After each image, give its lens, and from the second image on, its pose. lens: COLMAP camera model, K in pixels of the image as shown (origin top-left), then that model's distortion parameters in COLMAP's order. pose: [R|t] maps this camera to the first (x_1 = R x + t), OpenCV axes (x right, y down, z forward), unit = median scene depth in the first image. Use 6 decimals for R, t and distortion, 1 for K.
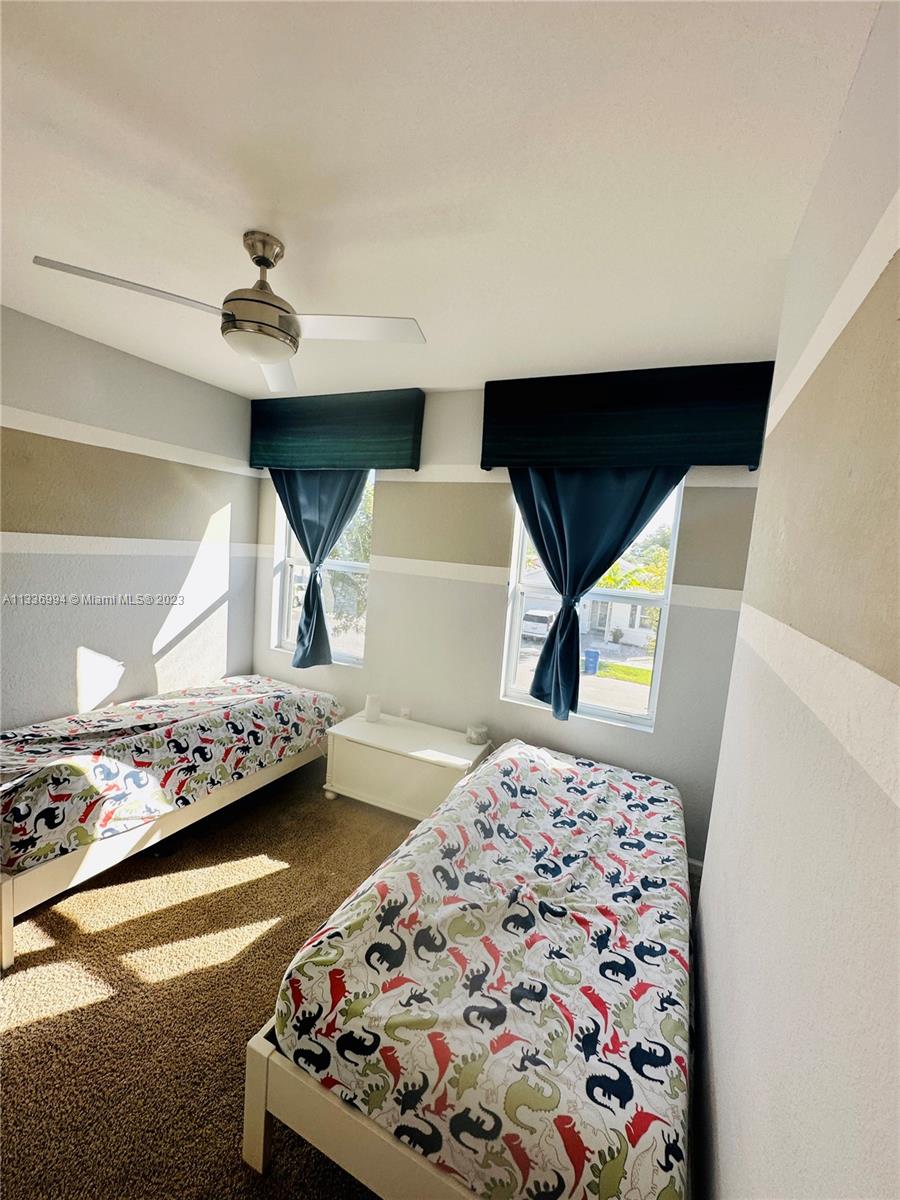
lens RADIAL K [[478.6, 0, 450.0], [0, 478.6, 600.0], [0, 0, 1]] dist [0.001188, -0.000020]
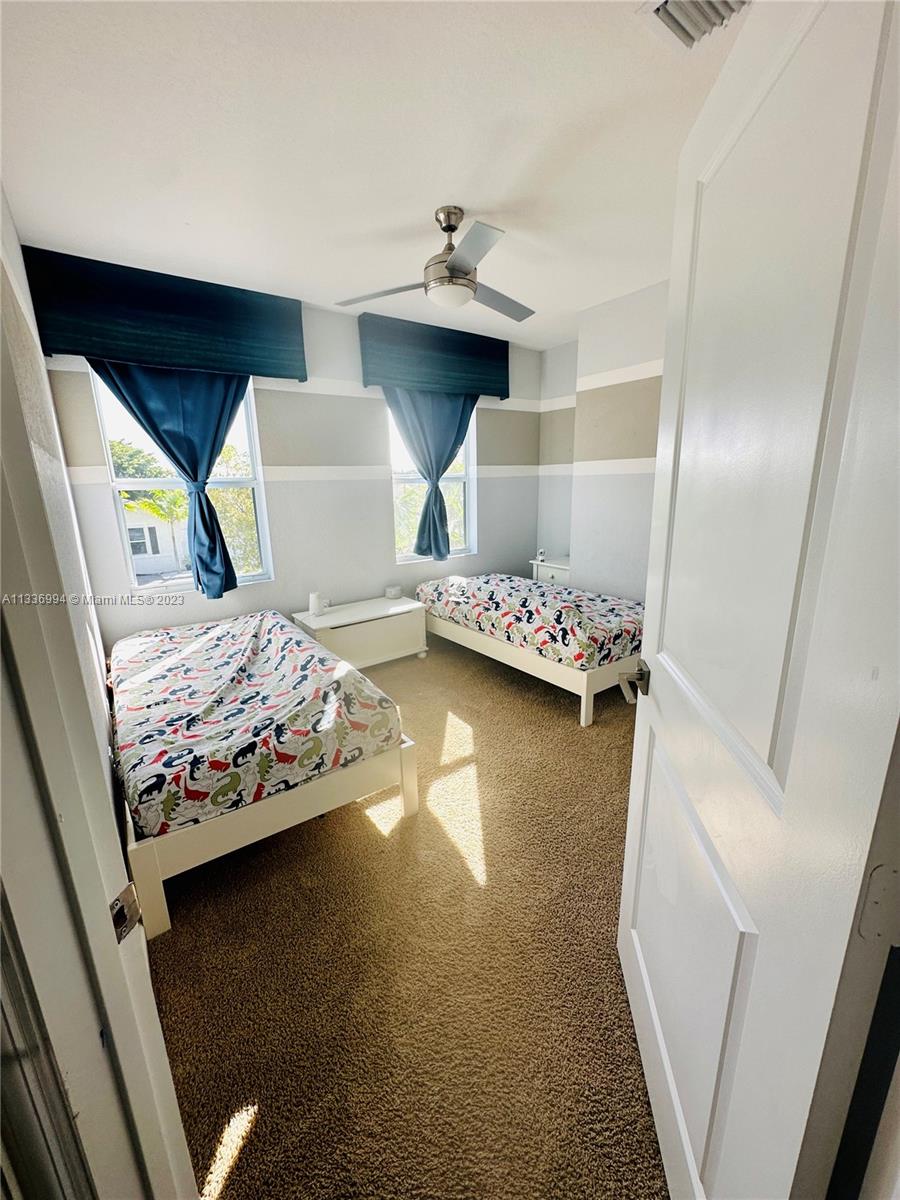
lens RADIAL K [[478.6, 0, 450.0], [0, 478.6, 600.0], [0, 0, 1]] dist [0.001188, -0.000020]
pose [[0.473322, -0.300998, 0.827869, -1.052739], [0.153294, 0.953615, 0.259074, -0.031129], [-0.867449, 0.004282, 0.497508, 0.189439]]
